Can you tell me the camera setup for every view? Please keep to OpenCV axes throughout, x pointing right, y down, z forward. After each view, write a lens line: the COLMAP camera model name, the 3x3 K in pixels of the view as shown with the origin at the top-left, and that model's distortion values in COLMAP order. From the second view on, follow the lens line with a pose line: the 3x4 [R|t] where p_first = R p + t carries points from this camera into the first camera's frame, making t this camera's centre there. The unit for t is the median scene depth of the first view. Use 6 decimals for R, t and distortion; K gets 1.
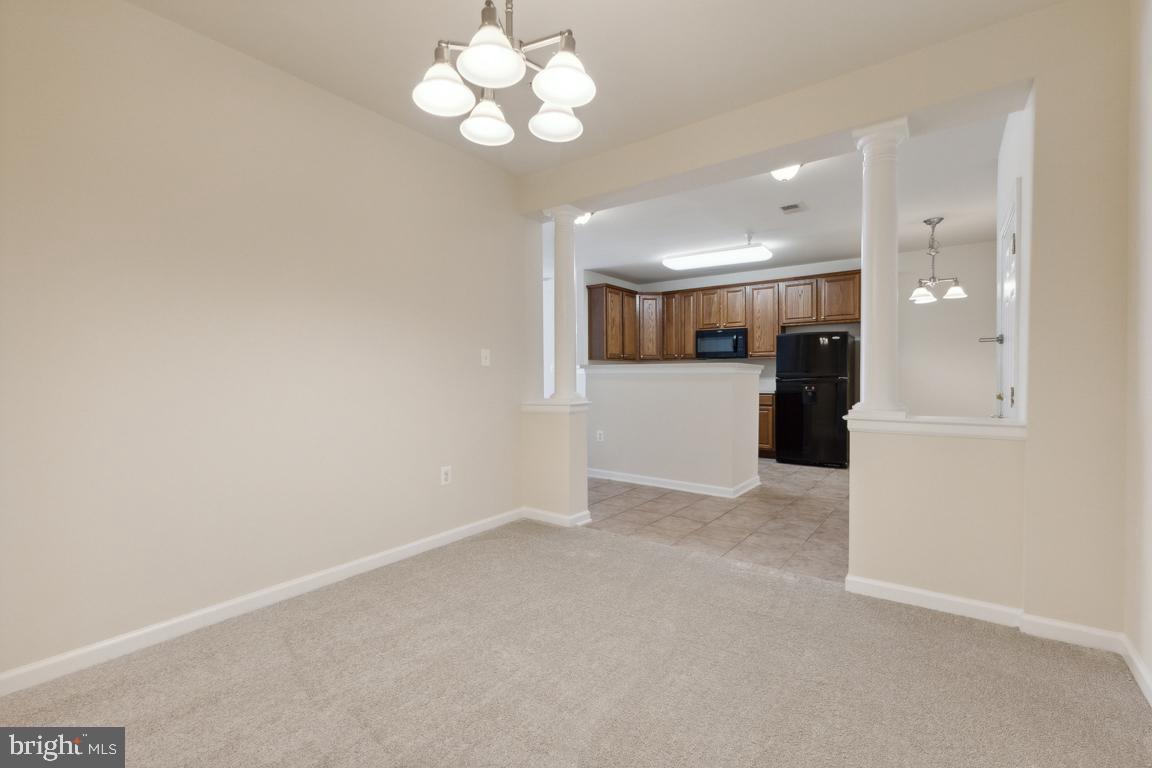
lens RADIAL K [[515.9, 0, 577.8], [0, 515.9, 376.2], [0, 0, 1]] dist [0.001051, 0.000092]
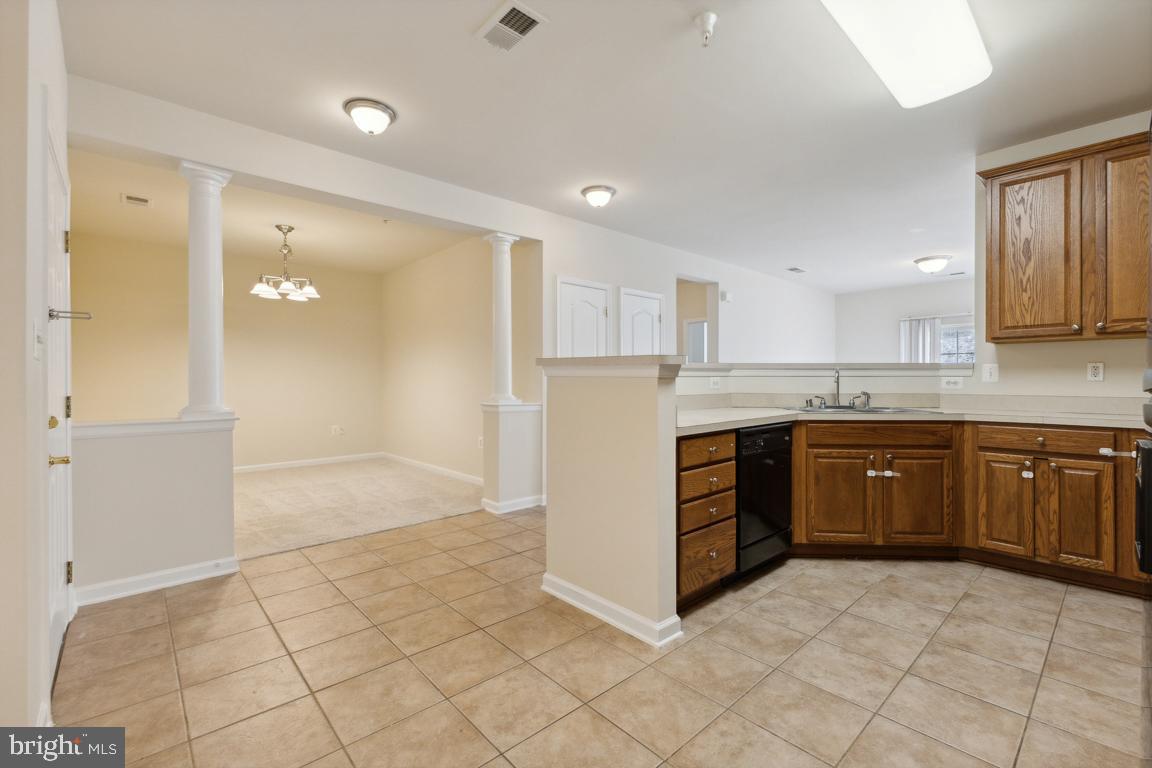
lens RADIAL K [[500.1, 0, 582.4], [0, 500.1, 383.0], [0, 0, 1]] dist [0.002257, 0.000206]
pose [[-0.195356, 0.017470, -0.980577, 0.874068], [0.004717, 0.999847, 0.016873, -0.010324], [0.980721, -0.001330, -0.195409, 1.184942]]
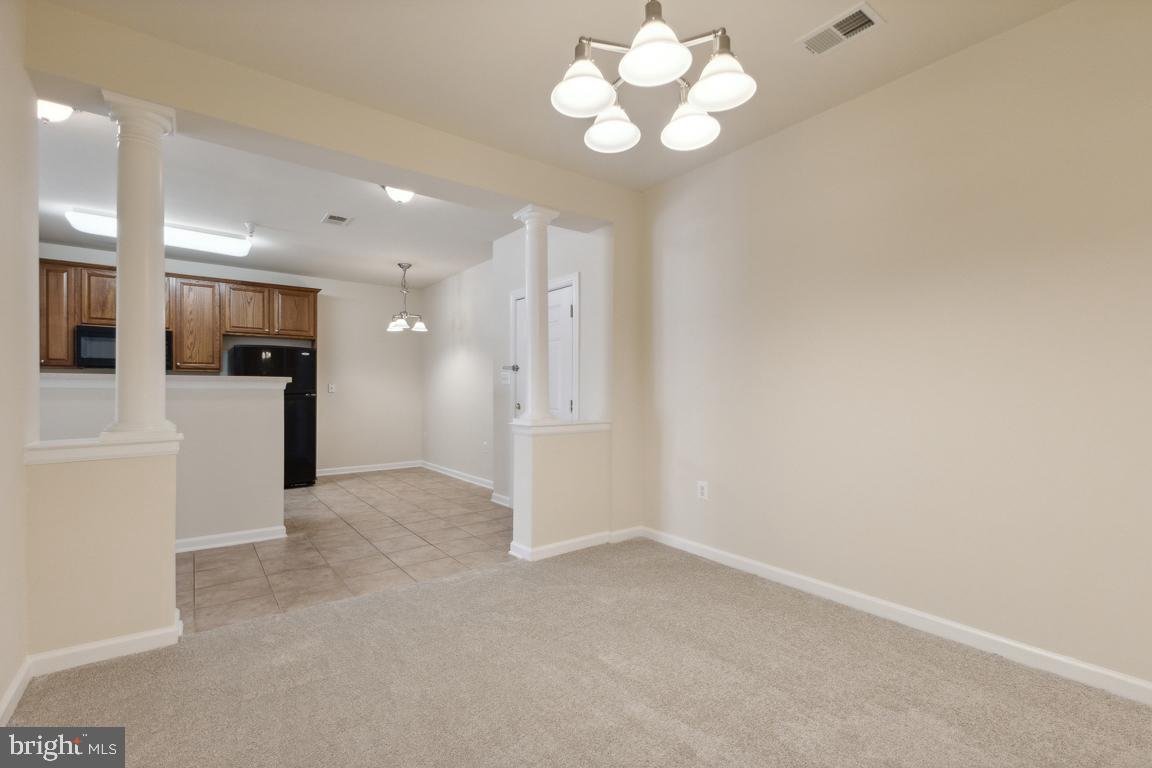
lens RADIAL K [[500.1, 0, 582.4], [0, 500.1, 383.0], [0, 0, 1]] dist [0.002257, 0.000206]
pose [[0.274348, 0.019359, 0.961436, -0.369097], [-0.000380, 0.999799, -0.020023, 0.000195], [-0.961630, 0.005128, 0.274300, 0.311050]]
